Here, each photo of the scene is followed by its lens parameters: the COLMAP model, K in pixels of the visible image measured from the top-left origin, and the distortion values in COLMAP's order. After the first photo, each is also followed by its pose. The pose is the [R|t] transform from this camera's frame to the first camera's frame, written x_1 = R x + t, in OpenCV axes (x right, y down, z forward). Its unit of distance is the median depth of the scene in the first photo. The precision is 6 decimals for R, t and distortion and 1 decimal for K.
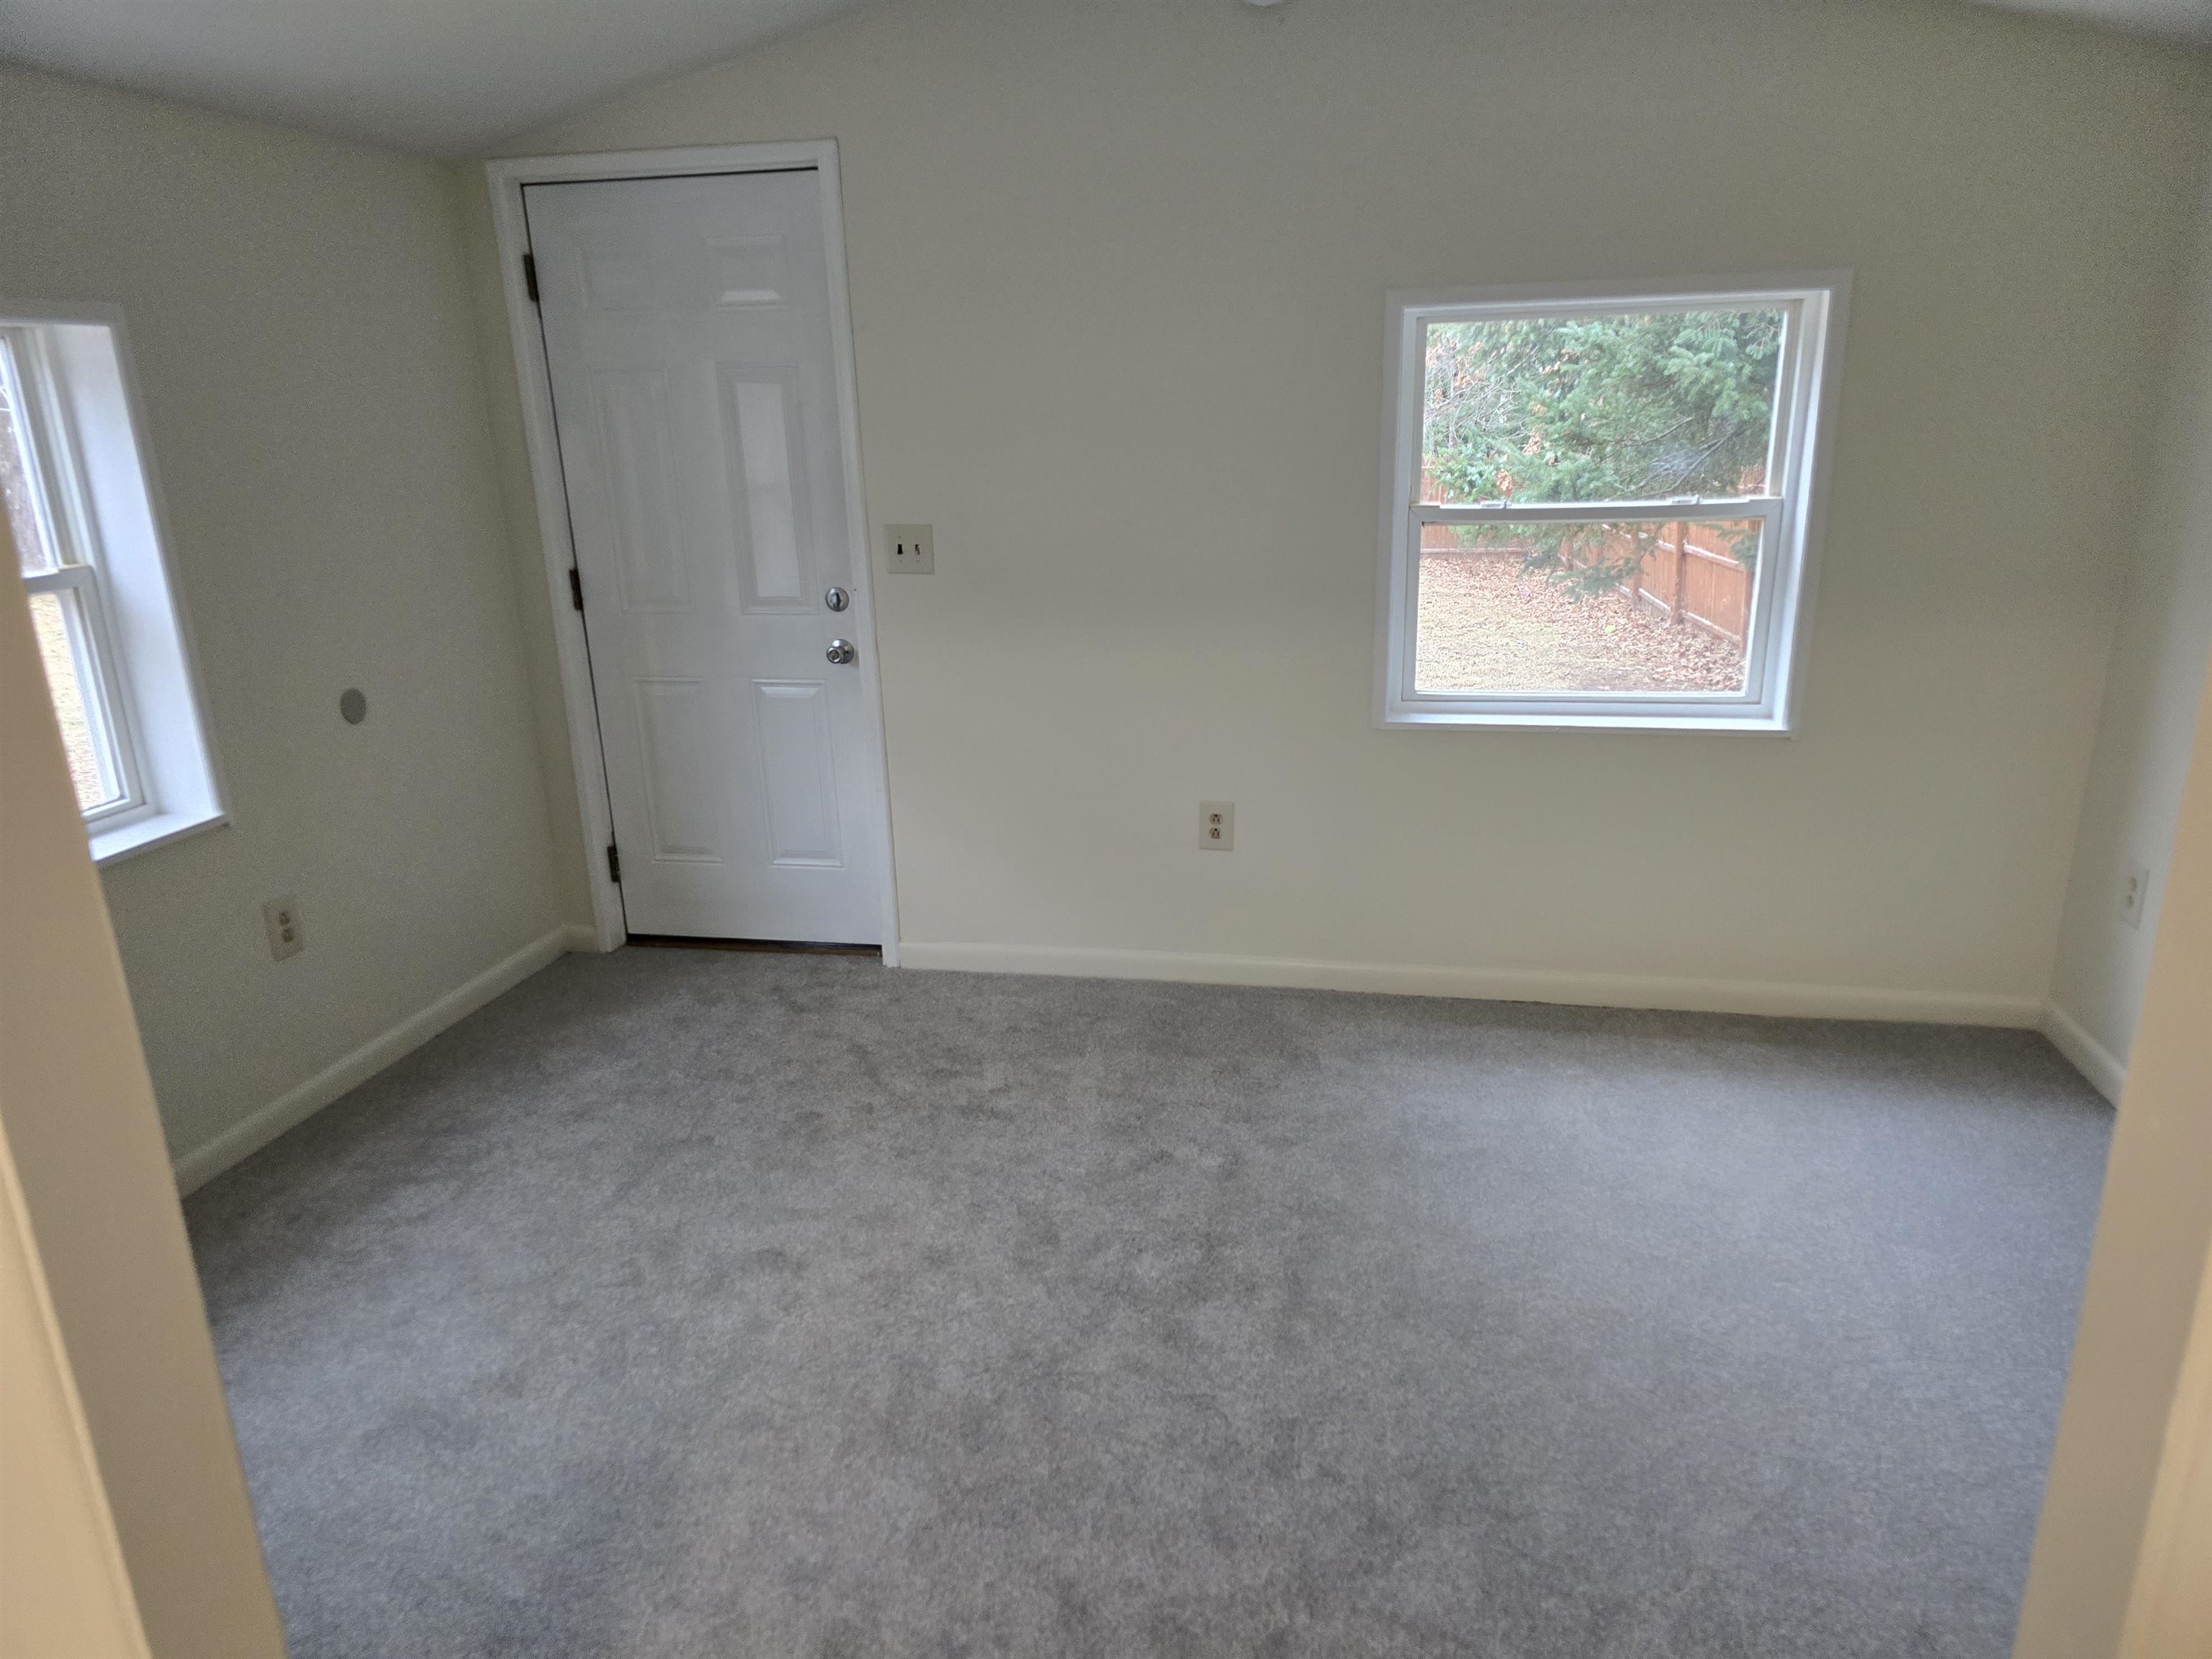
lens RADIAL K [[1451.7, 0, 1113.5], [0, 1451.7, 859.8], [0, 0, 1]] dist [0.085964, -0.043425]
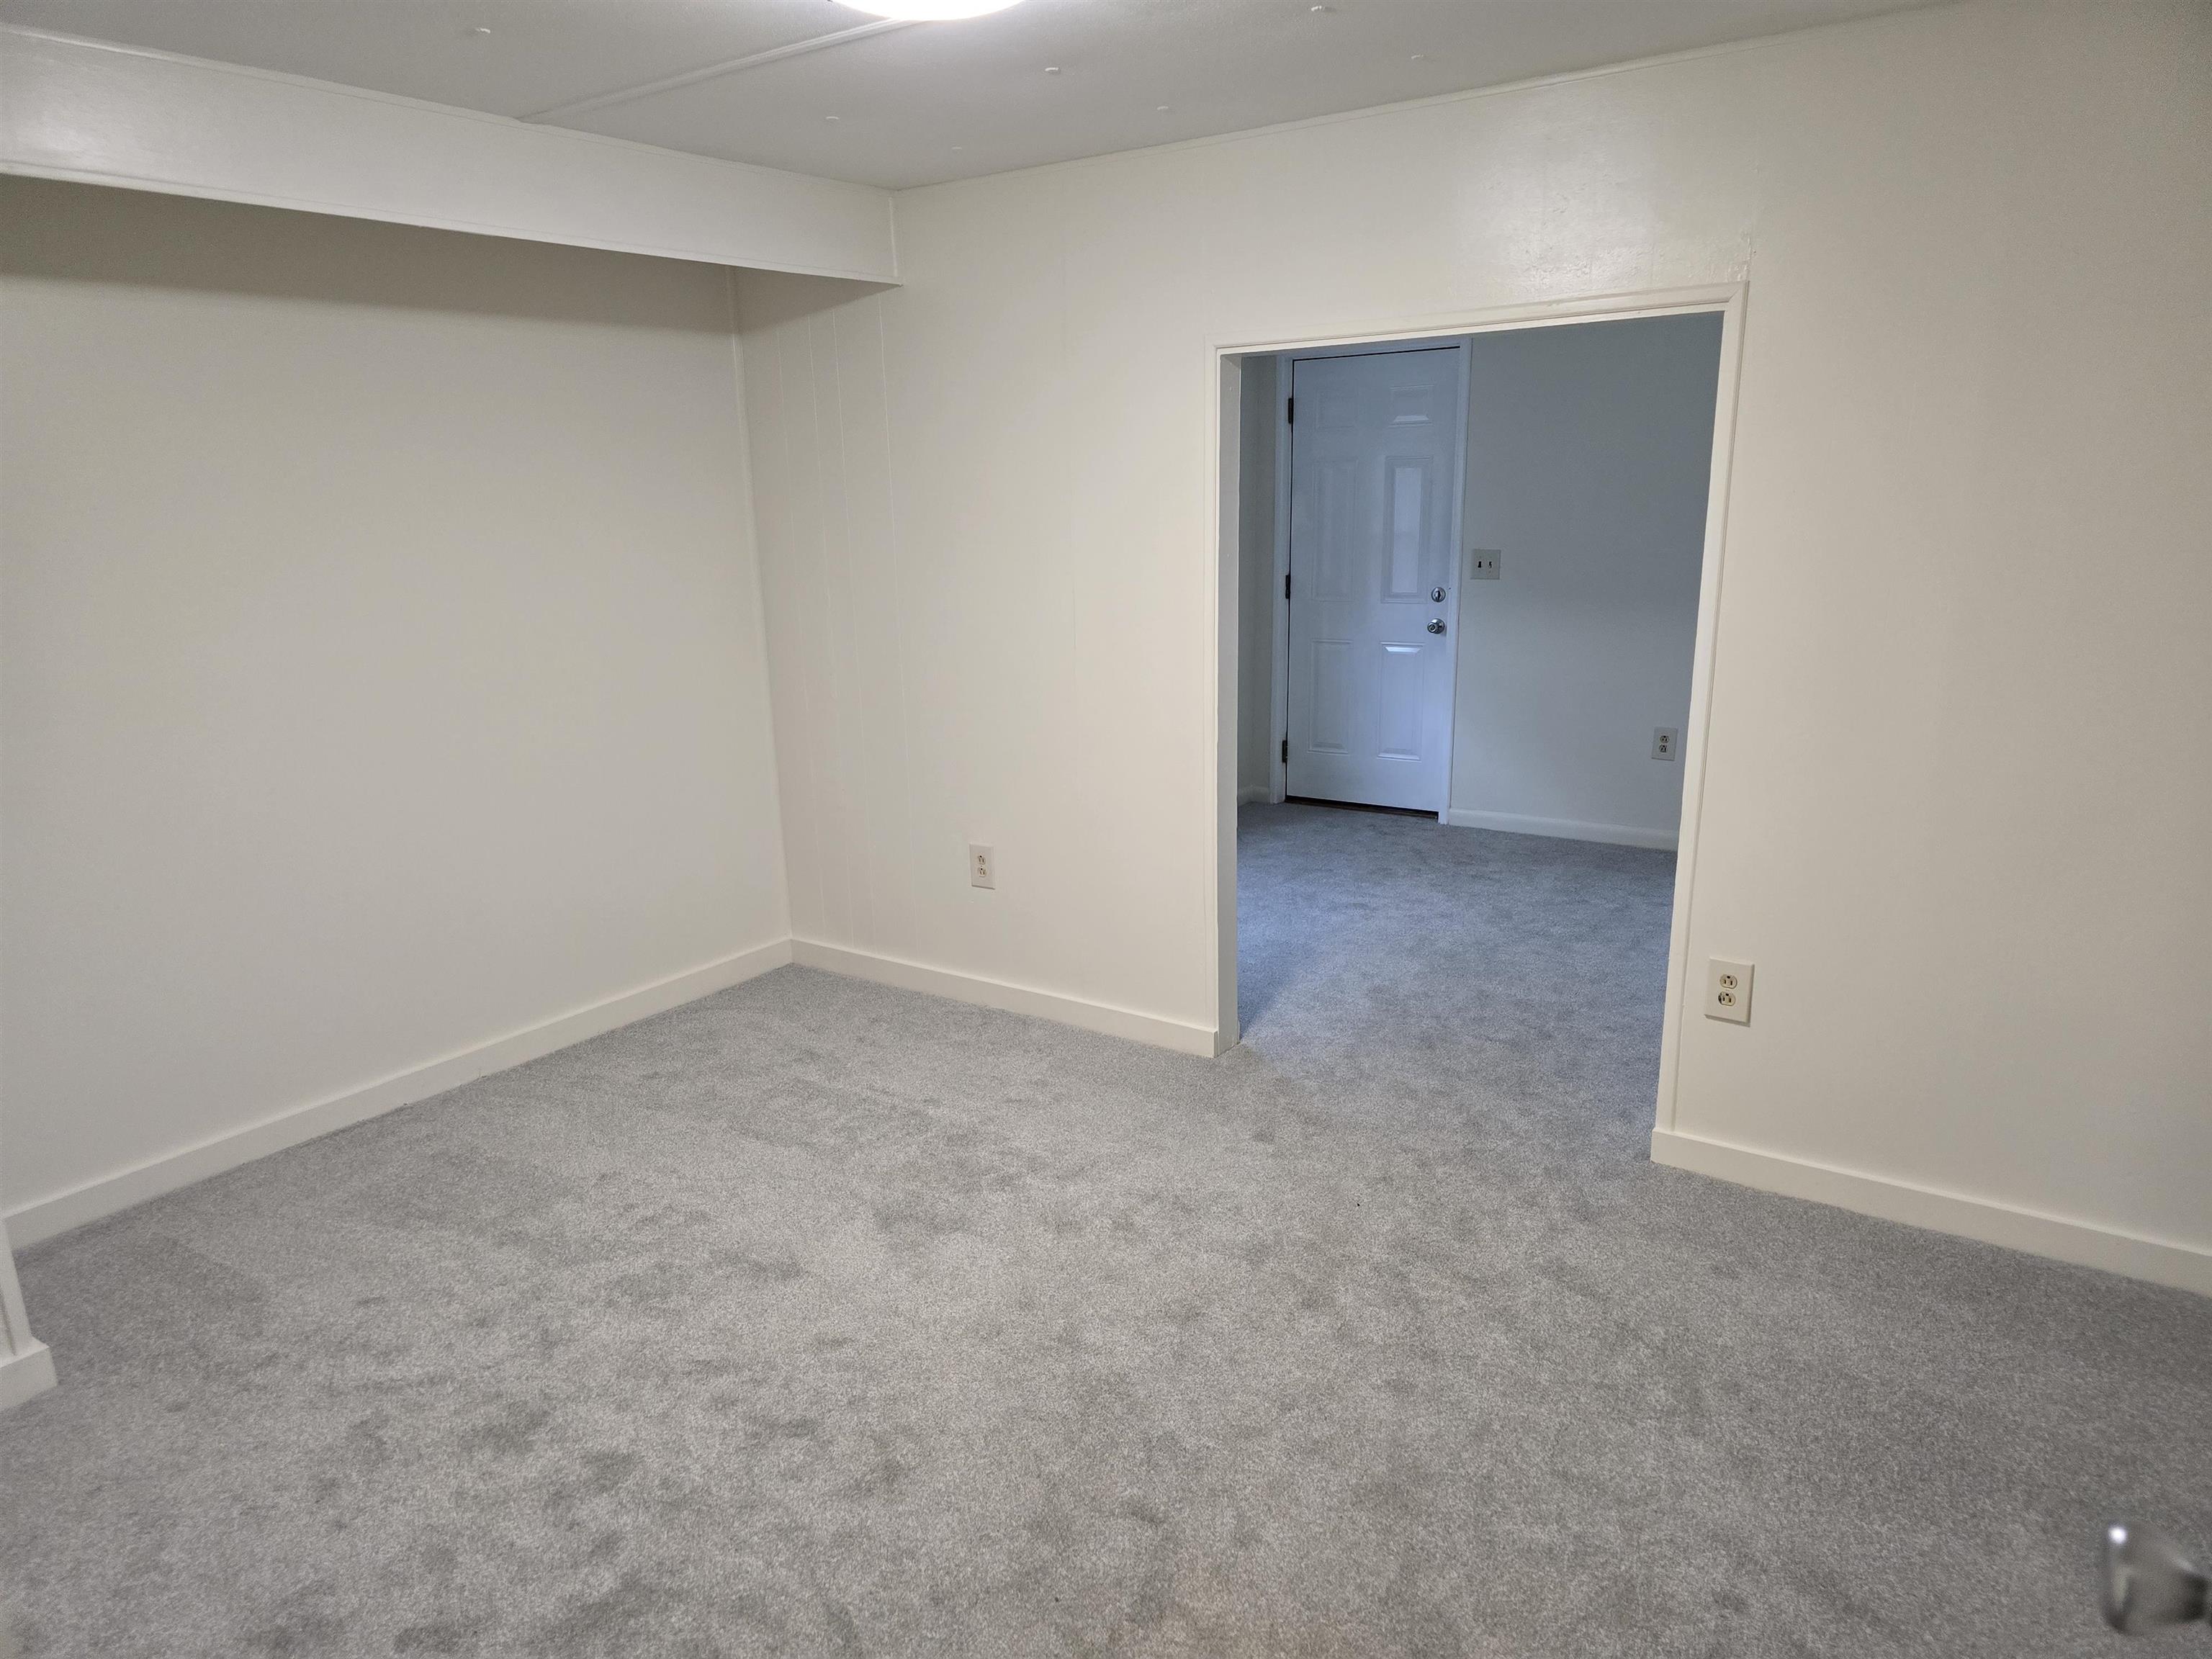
lens RADIAL K [[1451.7, 0, 1113.5], [0, 1451.7, 859.8], [0, 0, 1]] dist [0.085964, -0.043425]
pose [[0.915905, 0.109966, -0.386039, 0.163434], [-0.129513, 0.991265, -0.024908, 0.232799], [0.379928, 0.072811, 0.922146, -0.724014]]
